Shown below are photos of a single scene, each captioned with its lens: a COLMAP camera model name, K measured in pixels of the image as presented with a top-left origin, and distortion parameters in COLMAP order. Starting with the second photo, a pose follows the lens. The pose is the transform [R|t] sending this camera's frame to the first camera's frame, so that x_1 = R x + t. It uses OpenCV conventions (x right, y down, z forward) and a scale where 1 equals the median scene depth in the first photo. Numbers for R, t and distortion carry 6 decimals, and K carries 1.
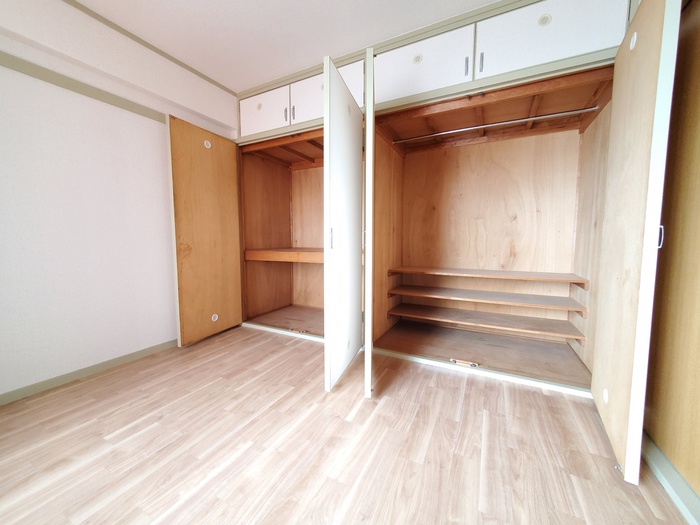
lens RADIAL K [[275.8, 0, 350.0], [0, 275.8, 262.5], [0, 0, 1]] dist [0.001429, 0.000924]
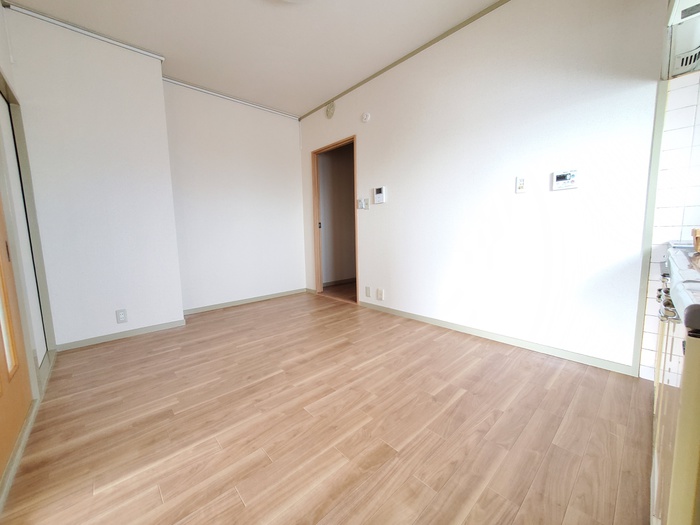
lens RADIAL K [[275.8, 0, 350.0], [0, 275.8, 262.5], [0, 0, 1]] dist [0.001429, 0.000924]
pose [[-0.938032, -0.022689, 0.345806, -0.685440], [0.046262, 0.980725, 0.189838, -0.142243], [-0.343448, 0.194072, -0.918901, 1.828805]]
